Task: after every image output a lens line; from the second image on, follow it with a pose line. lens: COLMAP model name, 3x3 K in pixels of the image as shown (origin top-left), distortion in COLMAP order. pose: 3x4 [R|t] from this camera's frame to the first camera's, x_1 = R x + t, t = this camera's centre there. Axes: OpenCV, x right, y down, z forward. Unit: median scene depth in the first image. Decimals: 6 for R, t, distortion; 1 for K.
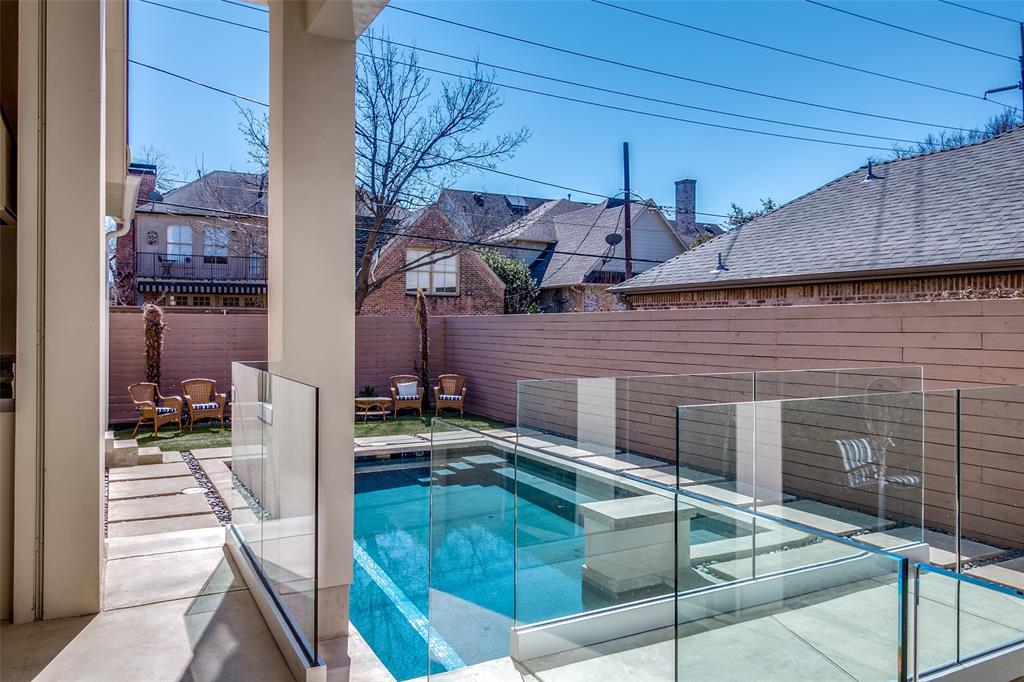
lens RADIAL K [[735.1, 0, 510.6], [0, 735.1, 334.0], [0, 0, 1]] dist [0.001197, 0.000634]
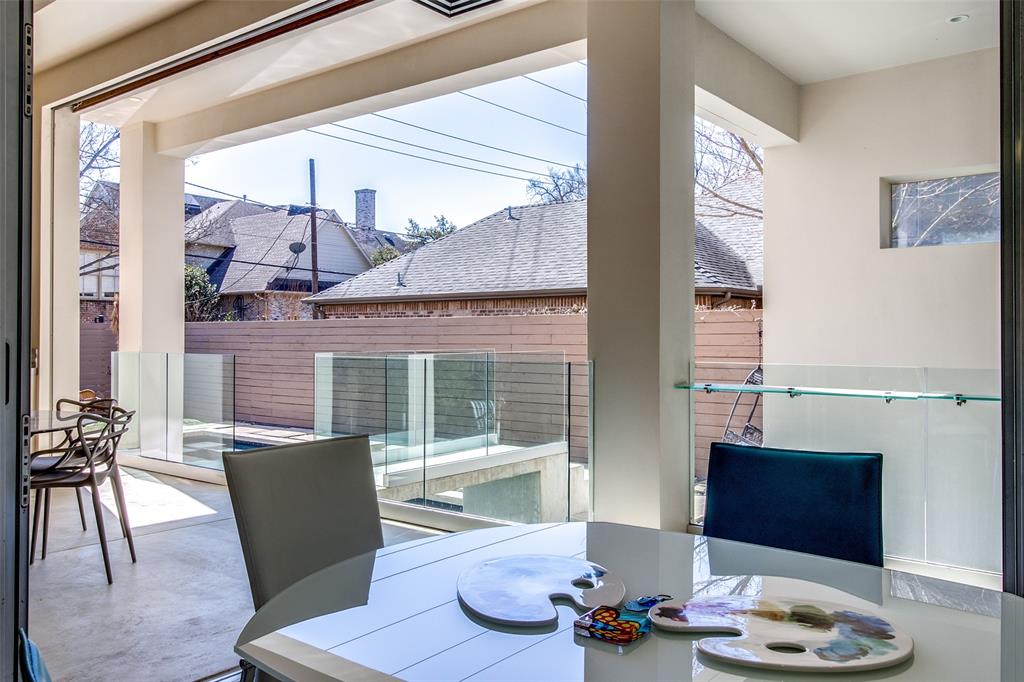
lens RADIAL K [[820.3, 0, 511.2], [0, 820.3, 337.1], [0, 0, 1]] dist [0.007746, 0.002490]
pose [[0.915773, -0.004276, 0.401673, -0.055608], [0.007131, 0.999959, -0.005612, 0.004080], [-0.401633, 0.008004, 0.915766, -0.193458]]
